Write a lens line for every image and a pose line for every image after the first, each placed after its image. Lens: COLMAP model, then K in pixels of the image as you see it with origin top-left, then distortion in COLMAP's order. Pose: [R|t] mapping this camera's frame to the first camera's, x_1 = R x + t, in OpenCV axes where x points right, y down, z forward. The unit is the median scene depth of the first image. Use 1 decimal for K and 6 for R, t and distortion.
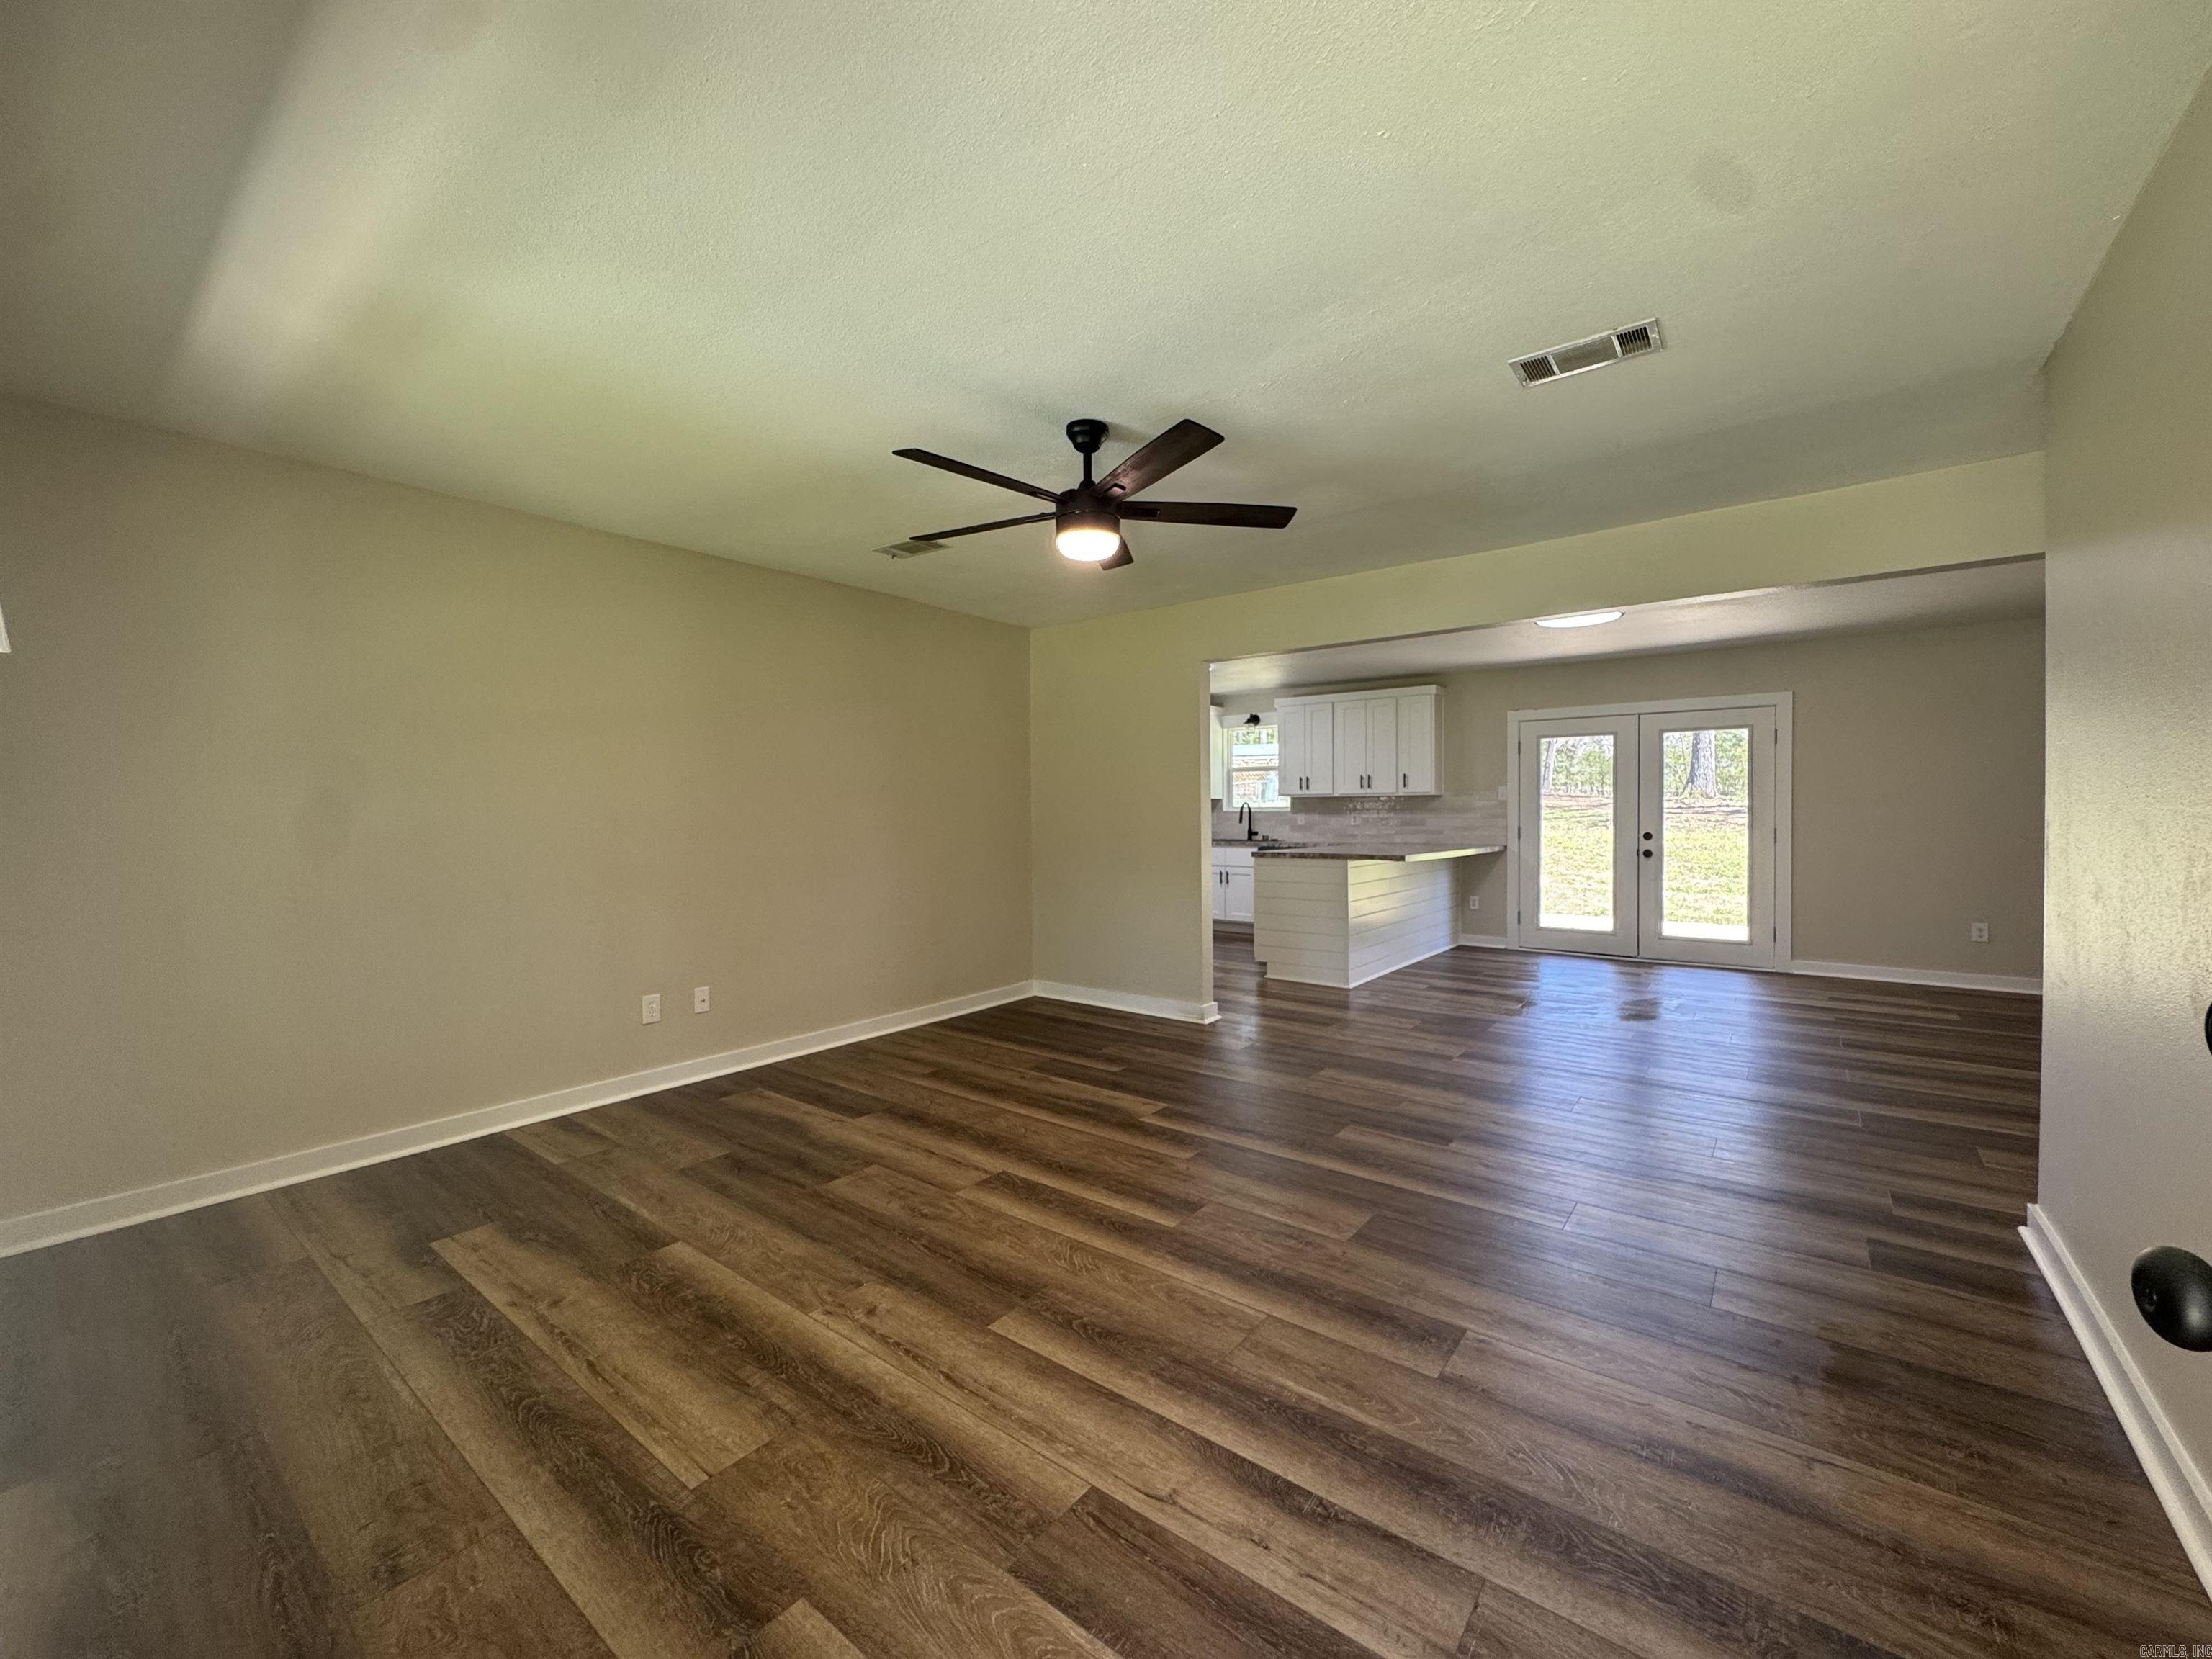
lens RADIAL K [[883.0, 0, 1104.2], [0, 883.0, 827.1], [0, 0, 1]] dist [-0.002797, 0.000060]
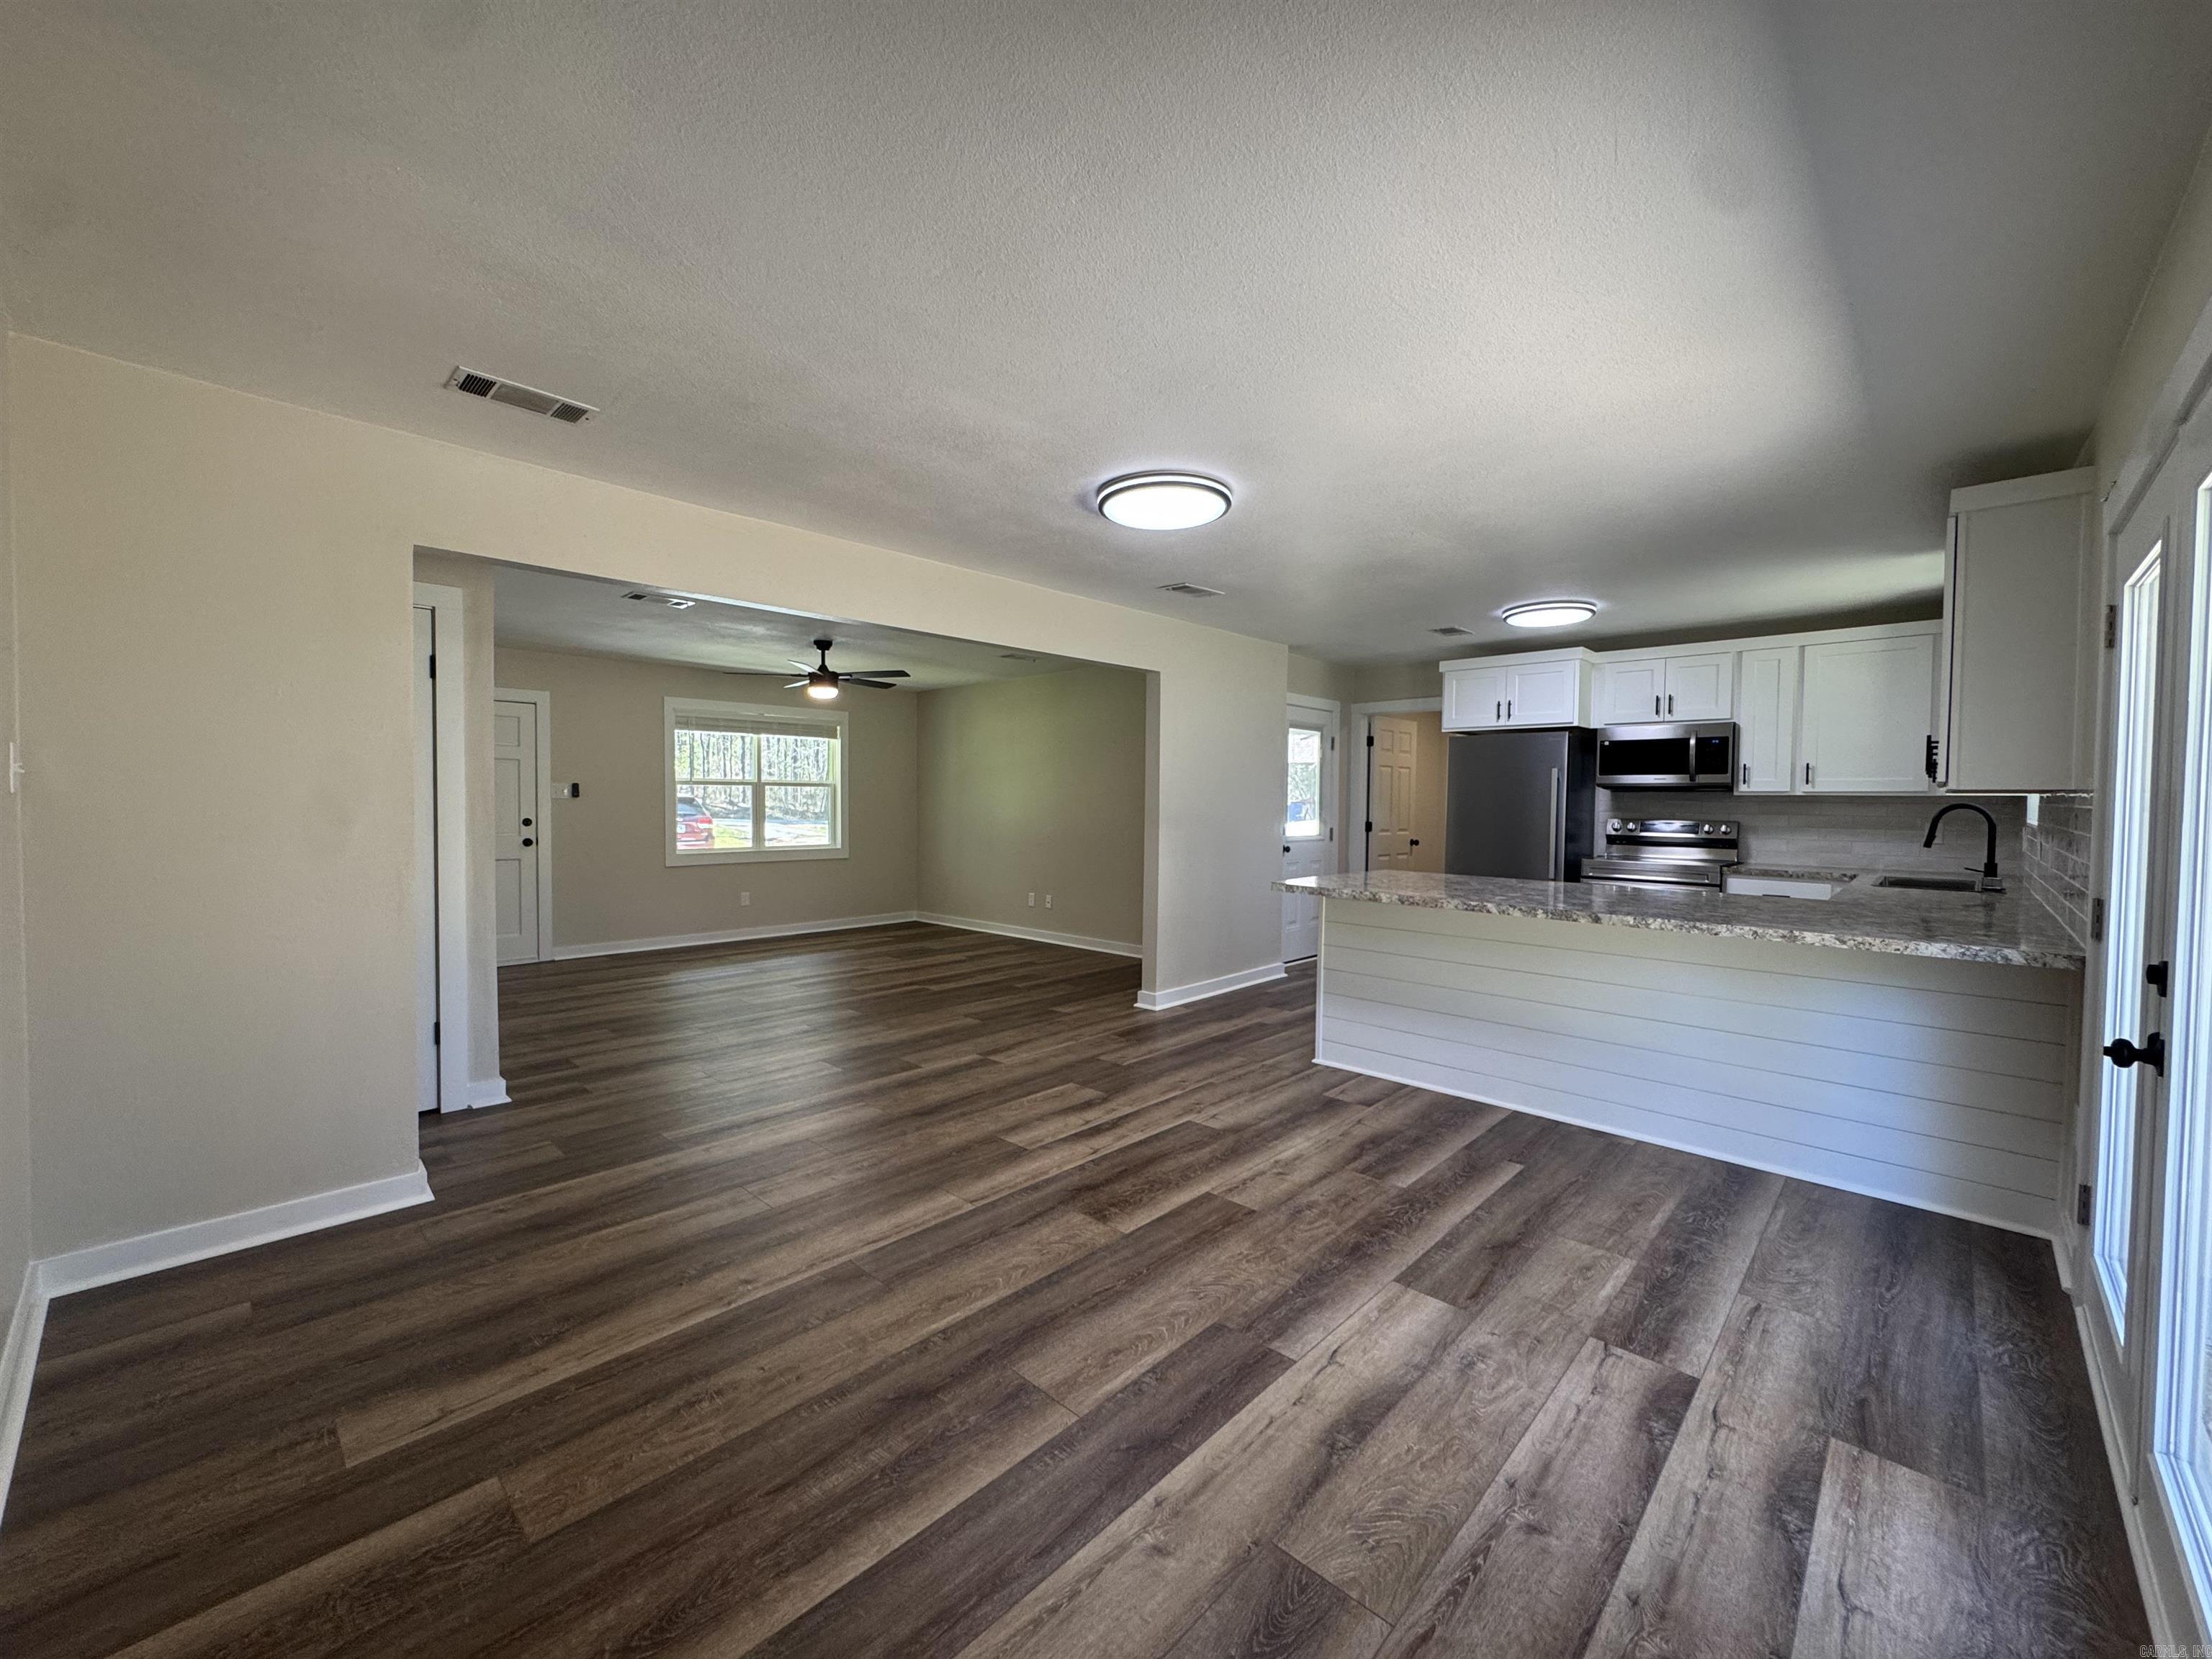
lens RADIAL K [[883.0, 0, 1104.2], [0, 883.0, 827.1], [0, 0, 1]] dist [-0.002797, 0.000060]
pose [[-0.098463, 0.036884, -0.994457, 1.565482], [-0.024681, 0.998915, 0.039493, -0.054113], [0.994835, 0.028433, -0.097446, 1.386088]]
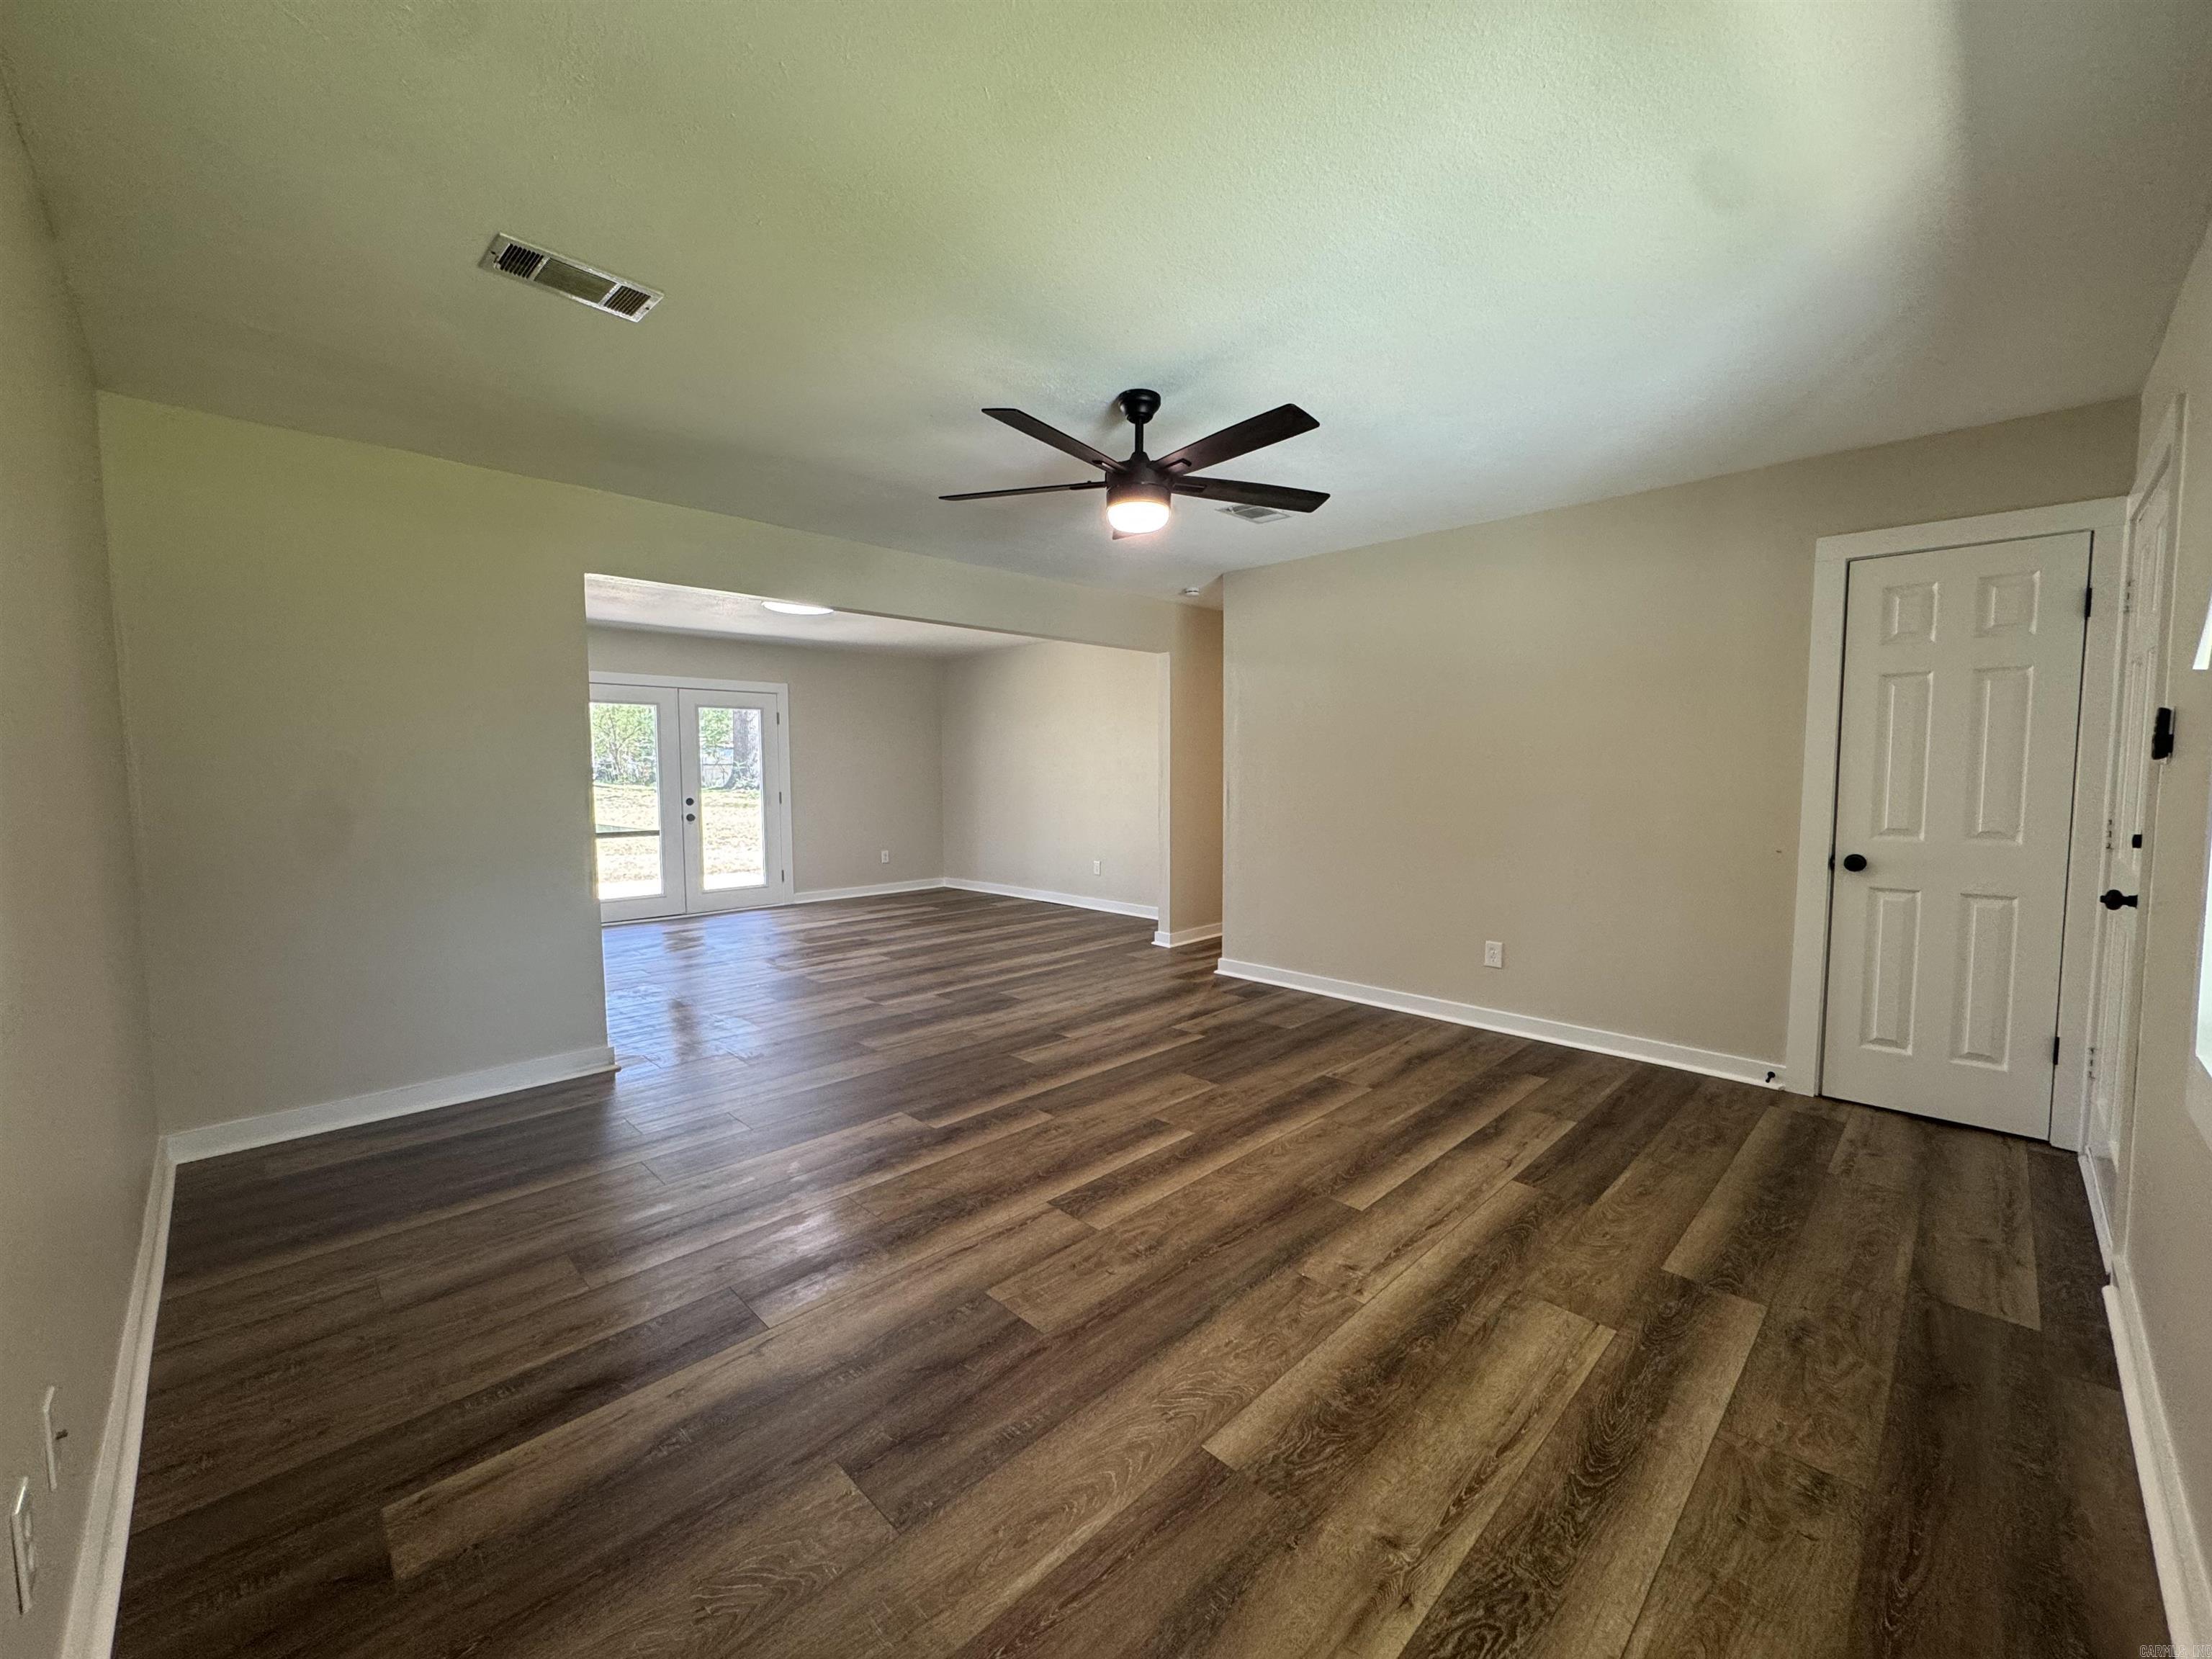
lens RADIAL K [[883.0, 0, 1104.2], [0, 883.0, 827.1], [0, 0, 1]] dist [-0.002797, 0.000060]
pose [[0.126630, -0.059173, 0.990184, -0.730294], [0.020308, 0.998165, 0.057053, -0.018298], [-0.991742, 0.012884, 0.127599, 0.646905]]
